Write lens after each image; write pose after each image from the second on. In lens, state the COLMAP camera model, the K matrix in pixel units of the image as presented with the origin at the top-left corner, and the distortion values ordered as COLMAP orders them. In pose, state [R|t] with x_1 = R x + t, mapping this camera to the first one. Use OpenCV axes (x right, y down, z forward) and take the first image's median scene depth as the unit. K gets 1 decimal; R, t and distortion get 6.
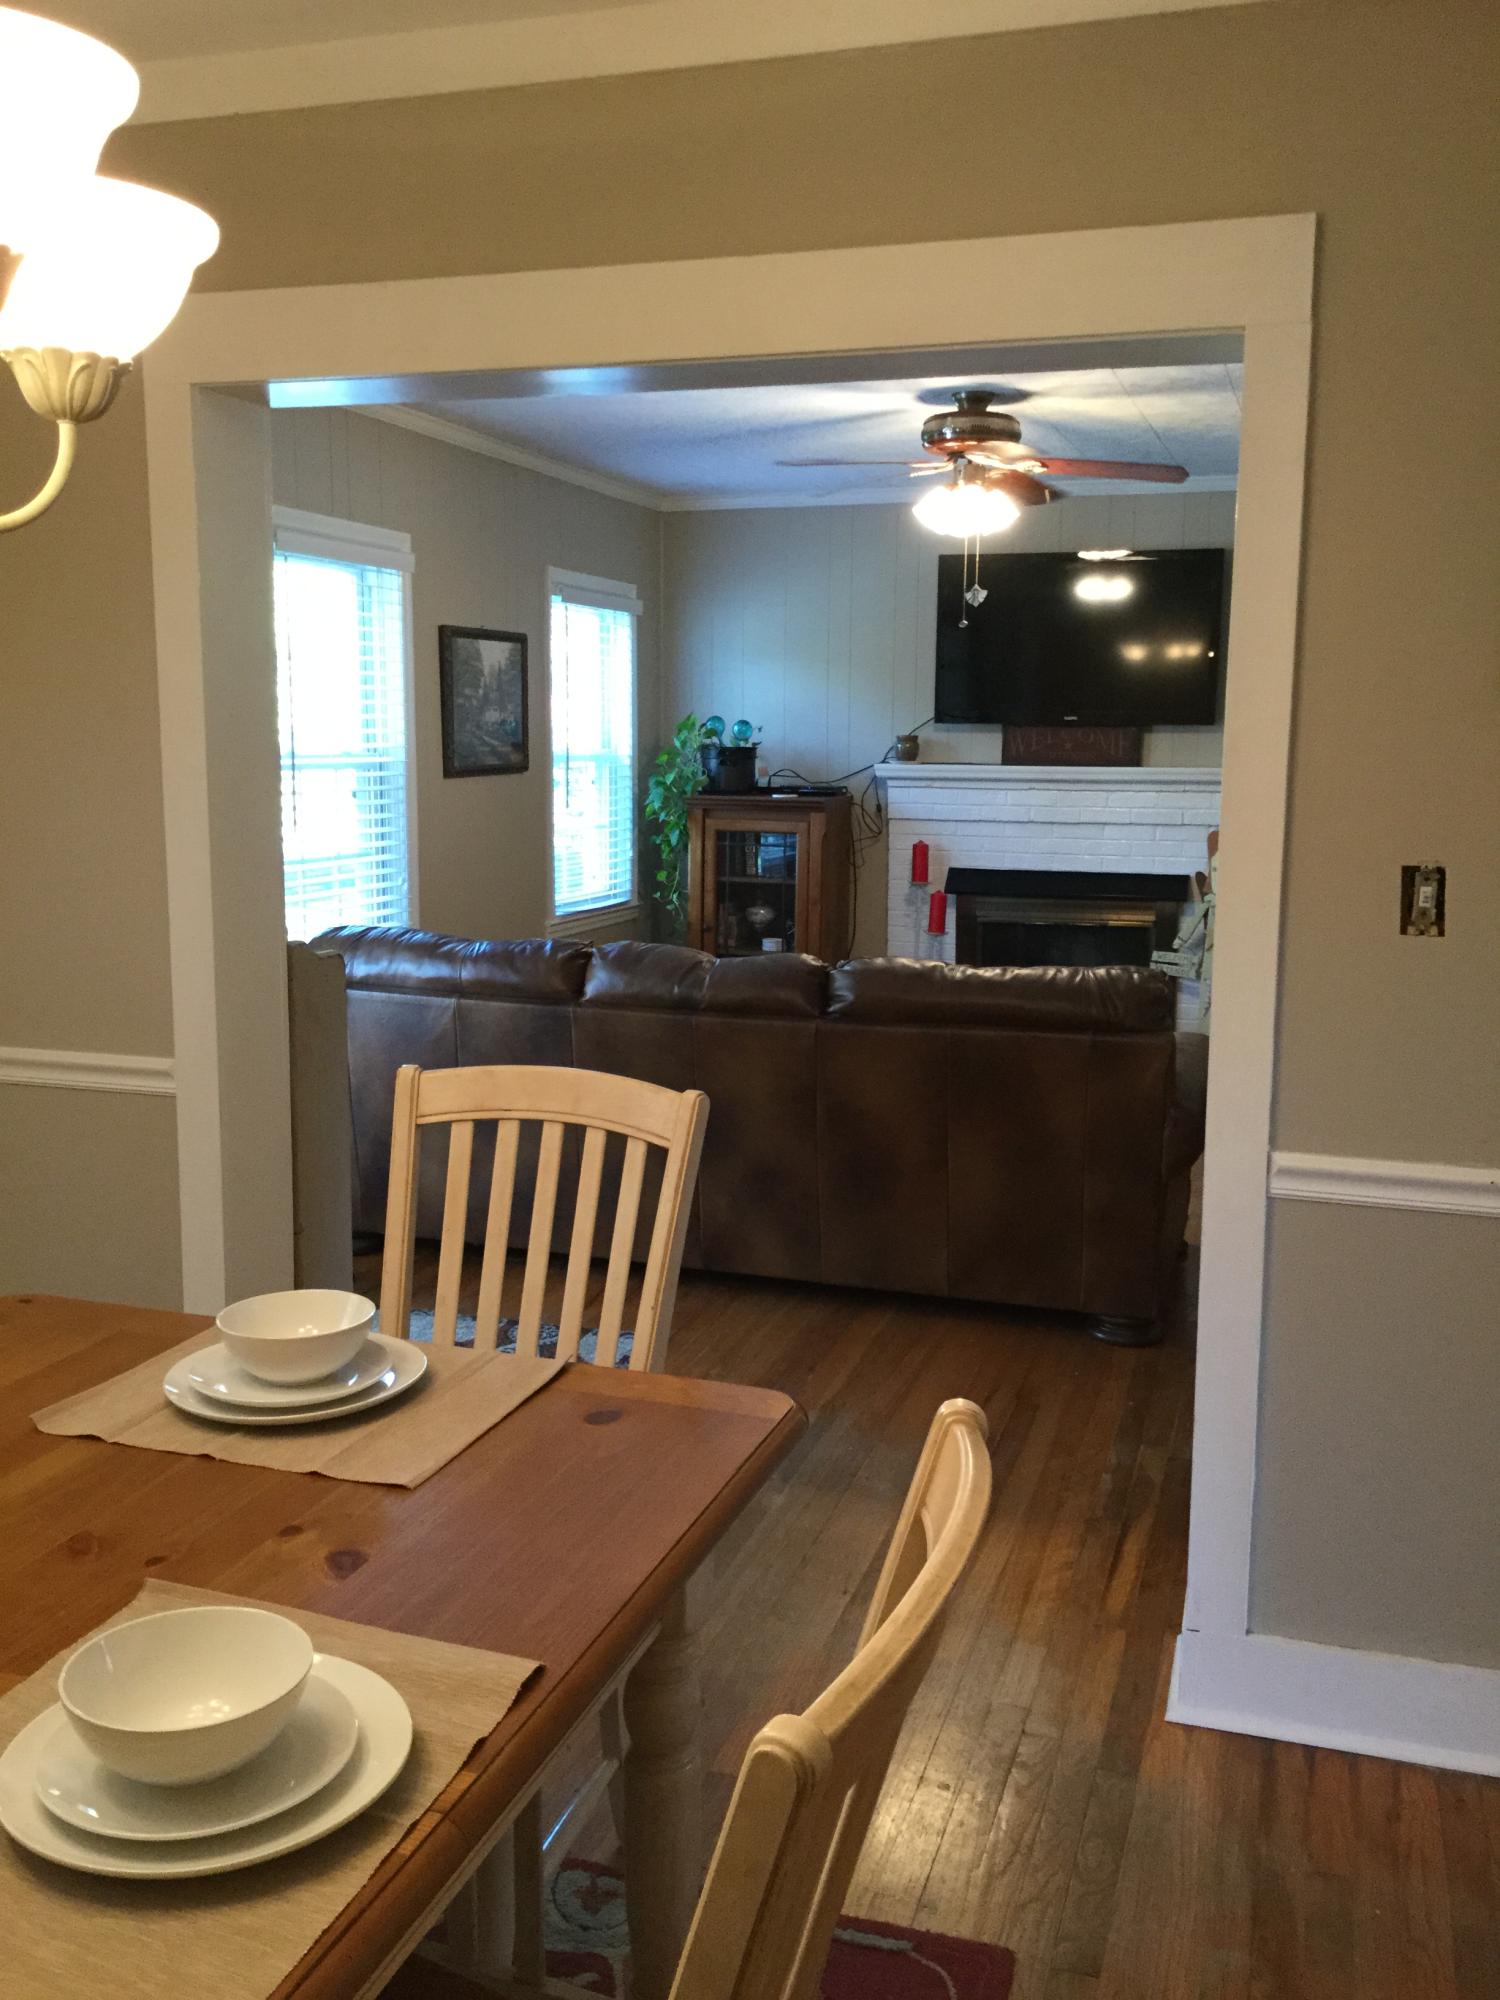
lens RADIAL K [[1833.7, 0, 745.7], [0, 1833.7, 986.8], [0, 0, 1]] dist [0.041420, 0.000000]
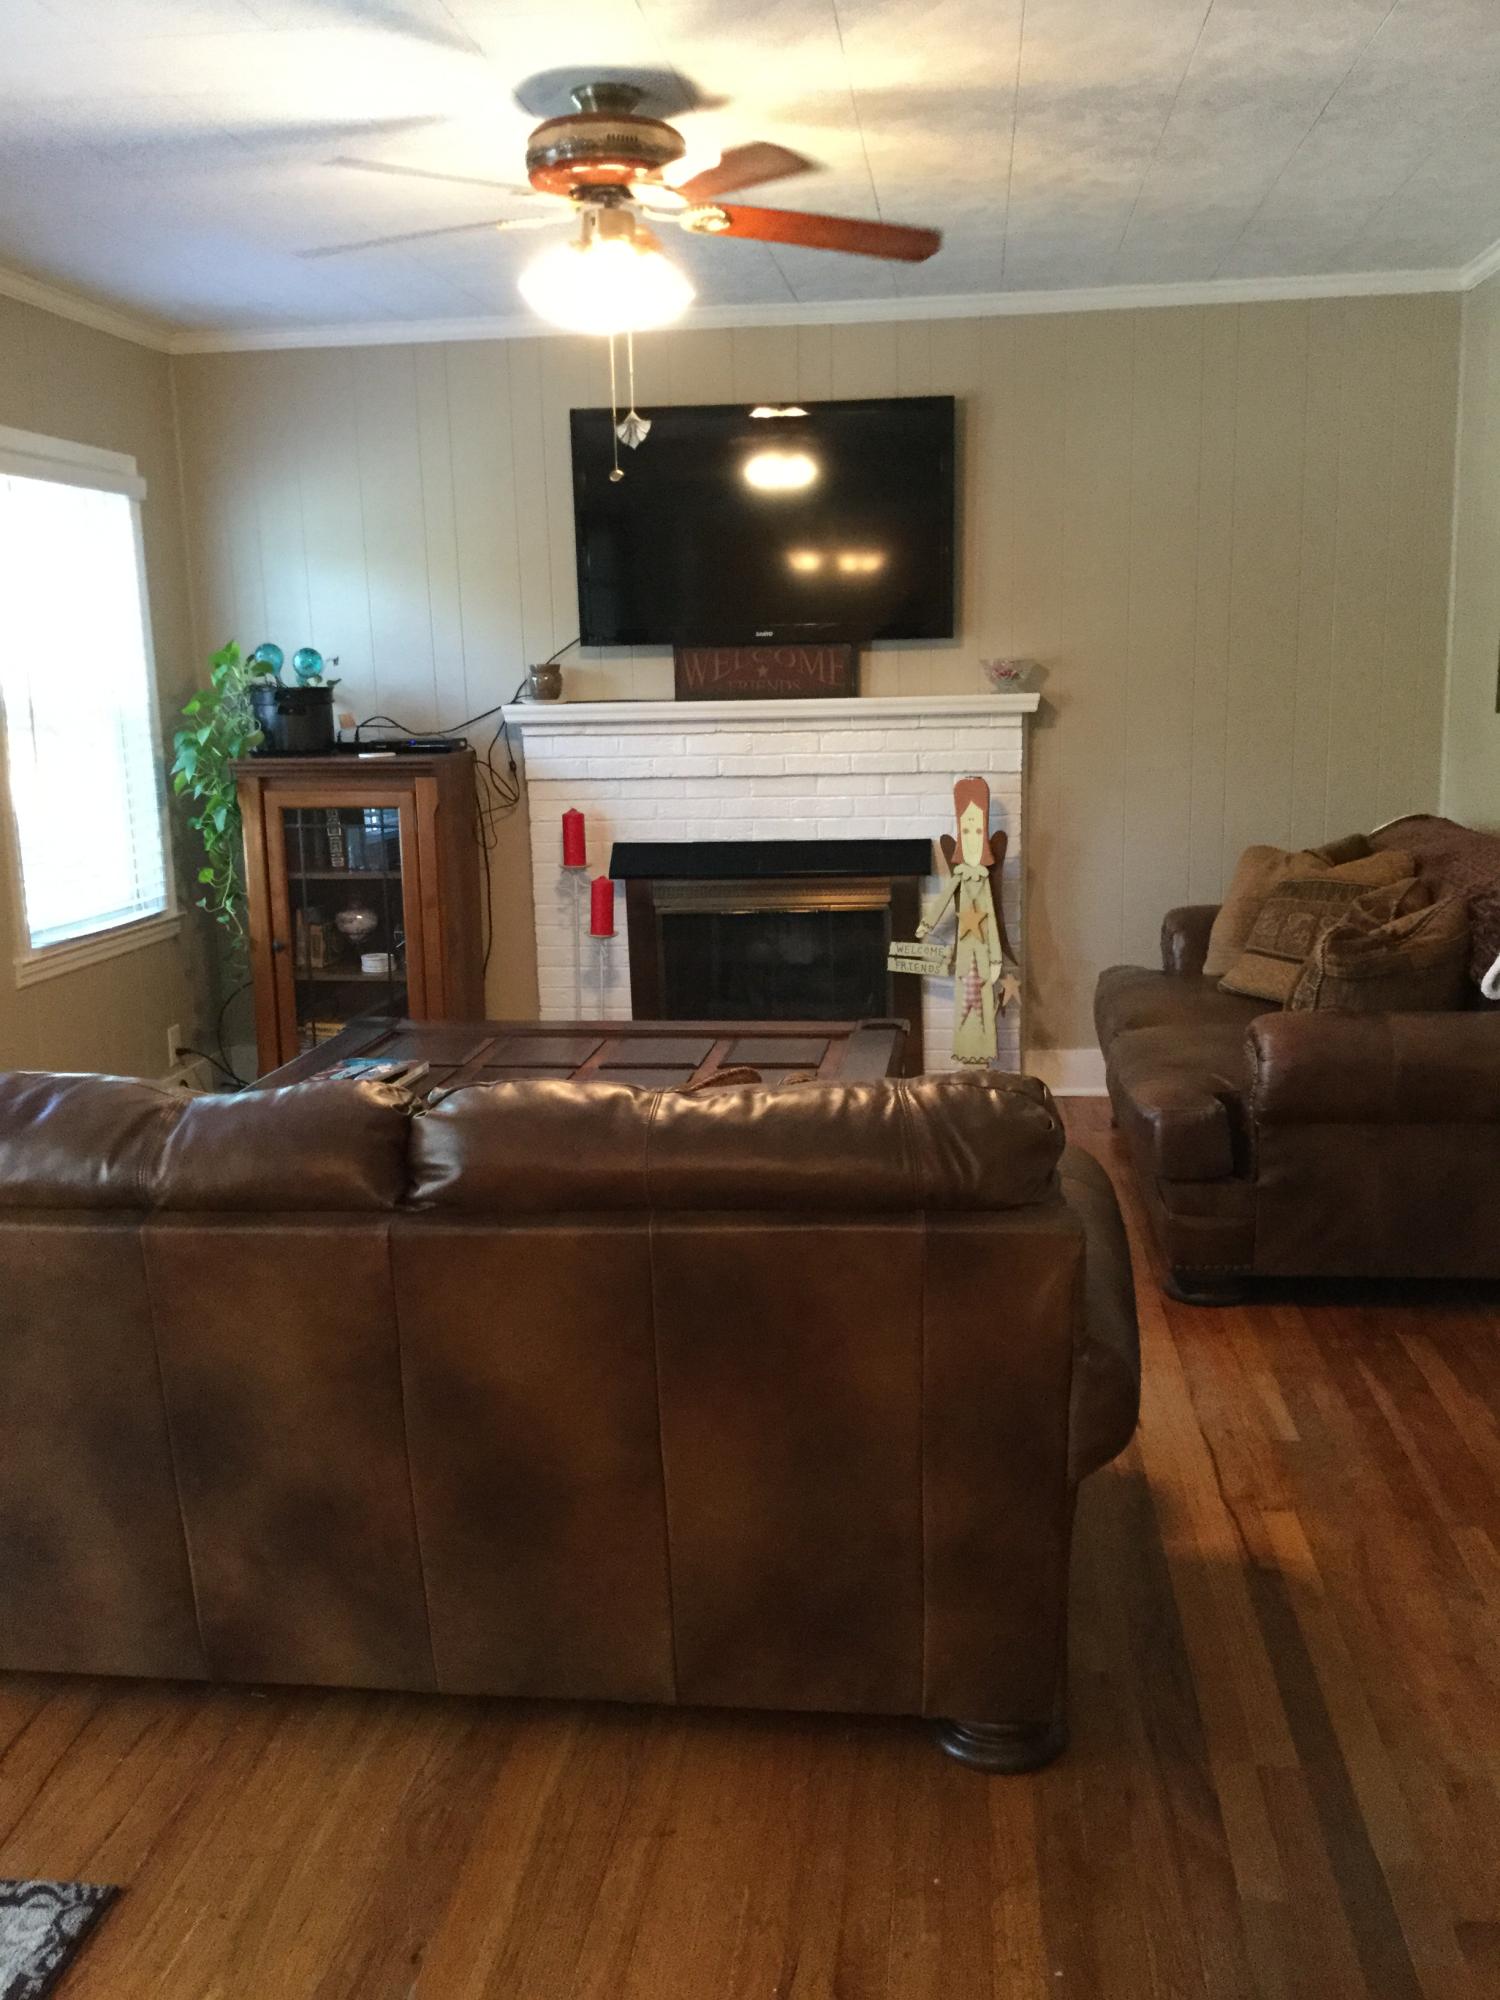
lens RADIAL K [[1833.7, 0, 789.5], [0, 1833.7, 1015.8], [0, 0, 1]] dist [0.041420, 0.000000]
pose [[0.976902, -0.069986, 0.201902, 0.026744], [0.059961, 0.996665, 0.055355, -0.033301], [-0.205102, -0.041970, 0.977840, 0.267803]]
